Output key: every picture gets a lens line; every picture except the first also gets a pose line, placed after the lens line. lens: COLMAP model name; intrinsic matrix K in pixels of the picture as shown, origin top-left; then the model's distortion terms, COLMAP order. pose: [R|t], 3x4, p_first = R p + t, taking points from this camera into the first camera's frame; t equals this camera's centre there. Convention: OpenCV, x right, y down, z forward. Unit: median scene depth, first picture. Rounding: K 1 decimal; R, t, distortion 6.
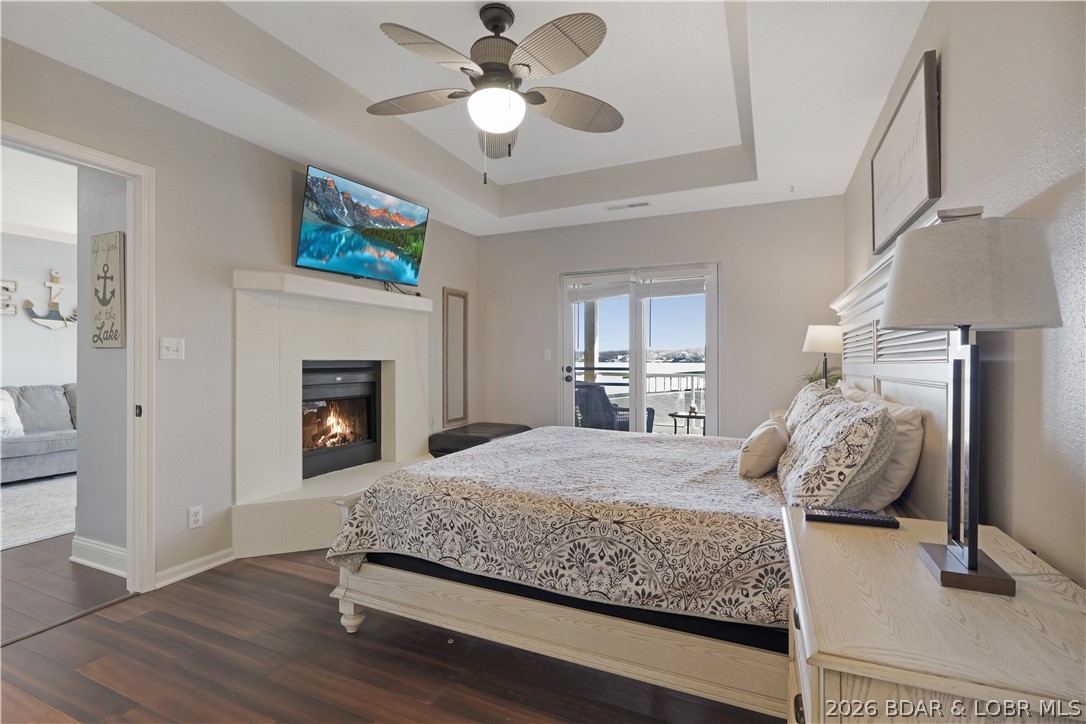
lens RADIAL K [[505.9, 0, 543.0], [0, 505.9, 362.0], [0, 0, 1]] dist [0.001394, 0.000606]
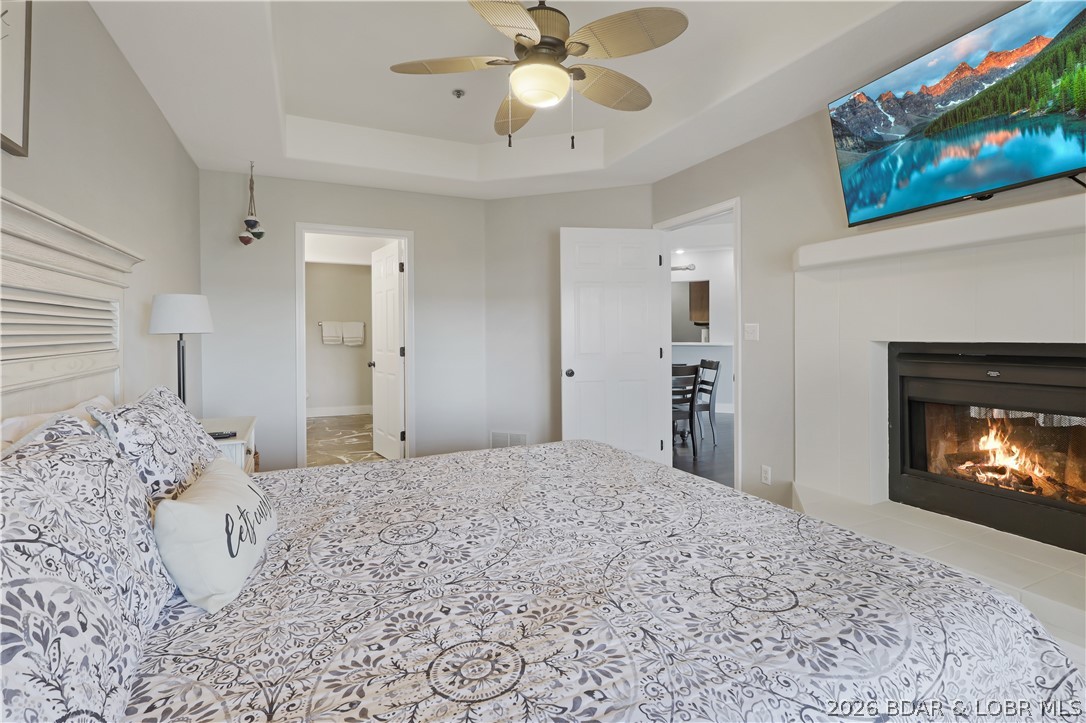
lens RADIAL K [[513.5, 0, 540.2], [0, 513.5, 343.5], [0, 0, 1]] dist [0.000450, 0.000842]
pose [[-0.640128, 0.018280, -0.768051, 0.418120], [-0.001203, 0.999692, 0.024795, -0.017511], [0.768268, 0.016796, -0.639908, 1.039279]]
